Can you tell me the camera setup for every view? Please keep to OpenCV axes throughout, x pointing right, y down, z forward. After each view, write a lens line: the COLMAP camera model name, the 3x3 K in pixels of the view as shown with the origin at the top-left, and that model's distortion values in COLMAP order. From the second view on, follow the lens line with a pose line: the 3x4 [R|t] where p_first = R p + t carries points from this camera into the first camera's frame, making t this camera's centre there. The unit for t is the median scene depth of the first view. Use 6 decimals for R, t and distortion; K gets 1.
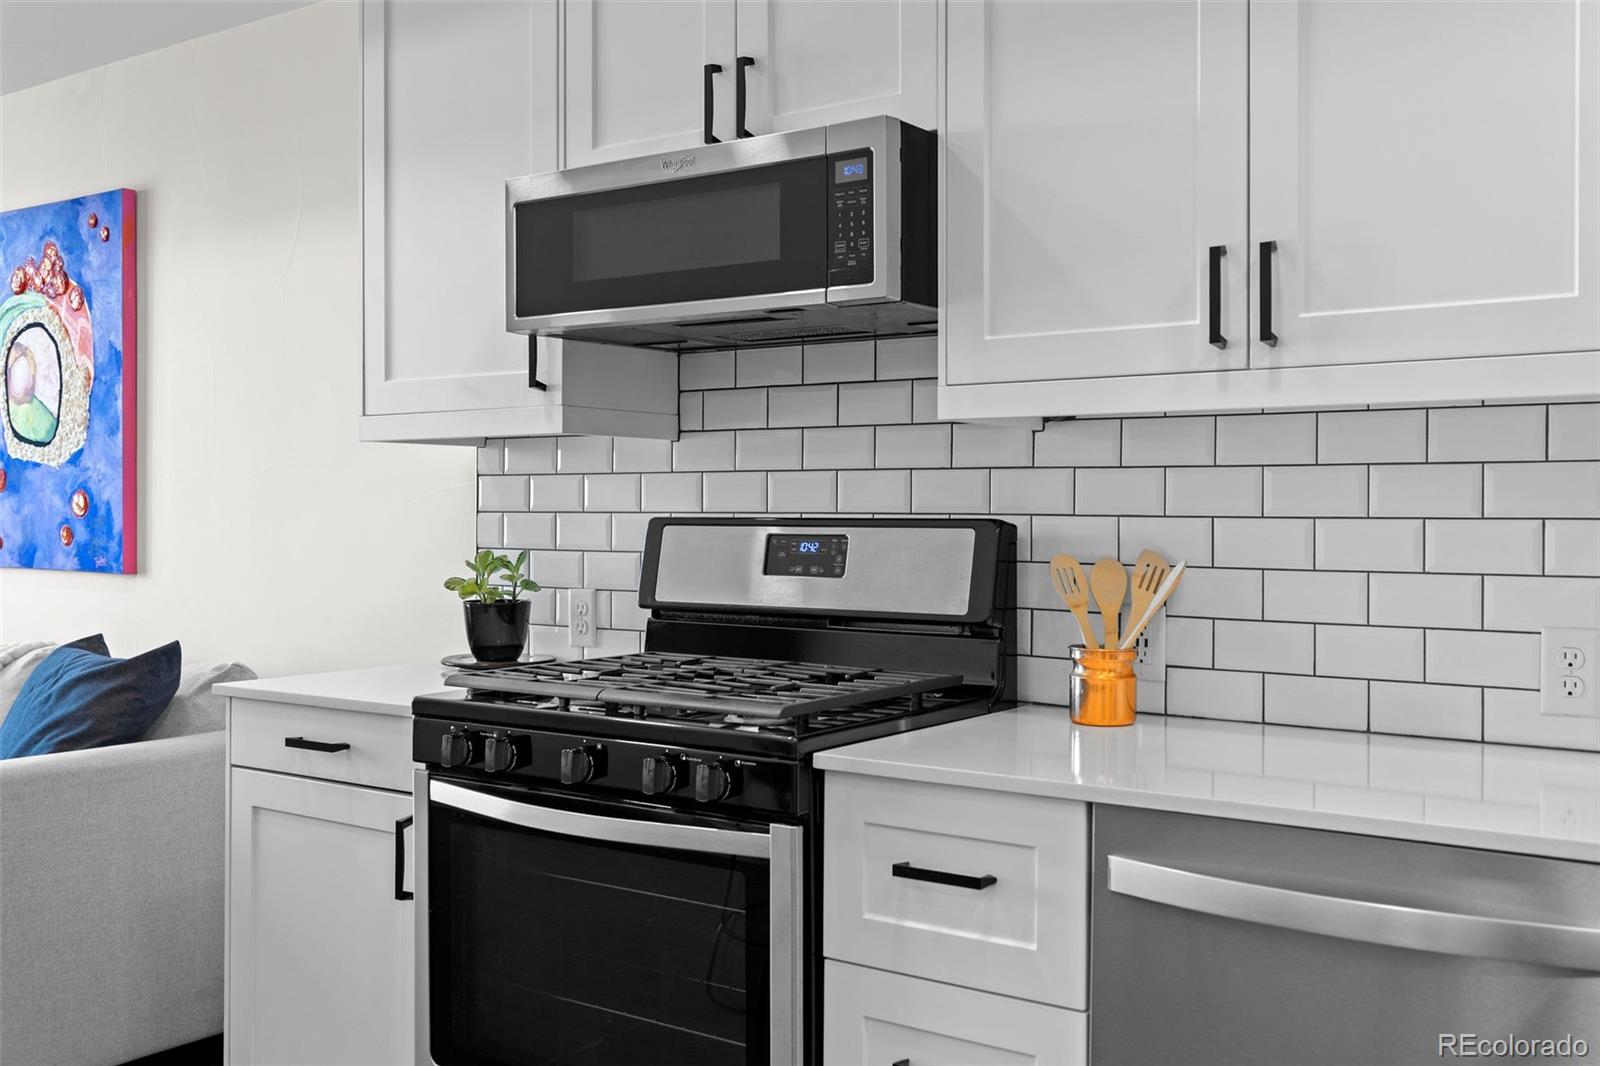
lens RADIAL K [[1532.6, 0, 791.2], [0, 1532.6, 520.7], [0, 0, 1]] dist [0.010191, 0.000000]
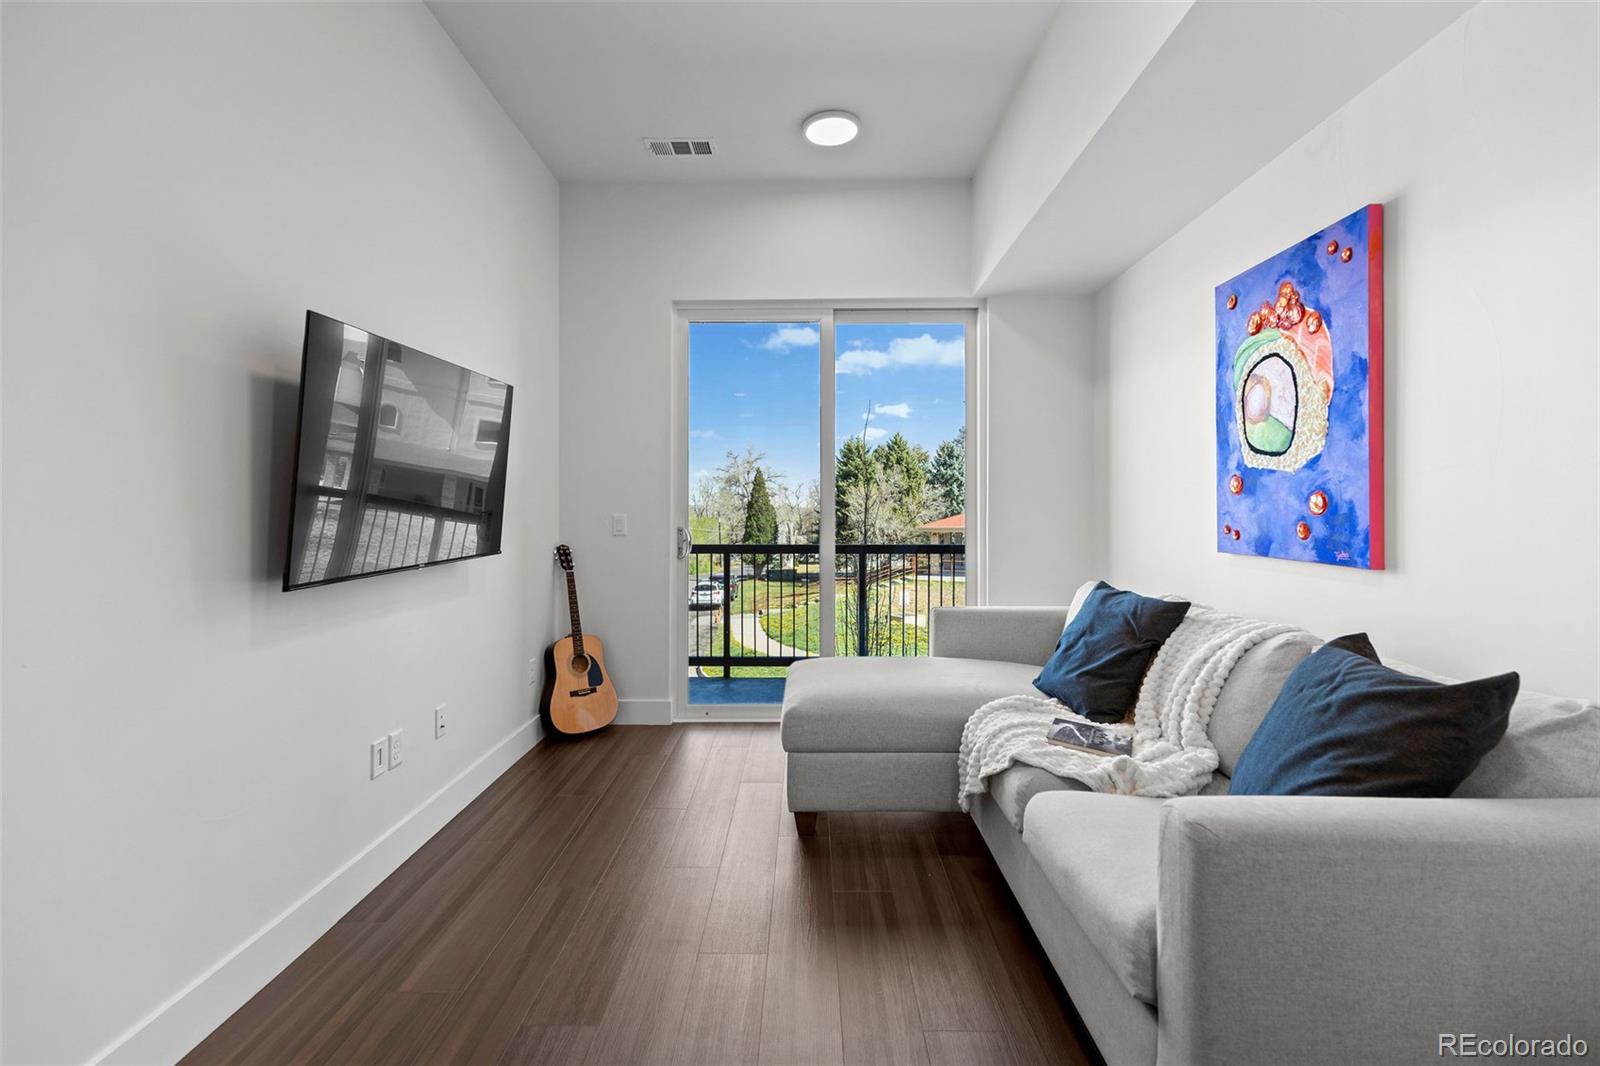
lens RADIAL K [[725.1, 0, 802.6], [0, 725.1, 505.1], [0, 0, 1]] dist [0.004659, 0.002279]
pose [[0.568624, -0.008194, -0.822557, -0.303535], [-0.001289, 0.999940, -0.010852, -0.004207], [0.822596, 0.007231, 0.568580, 0.488150]]
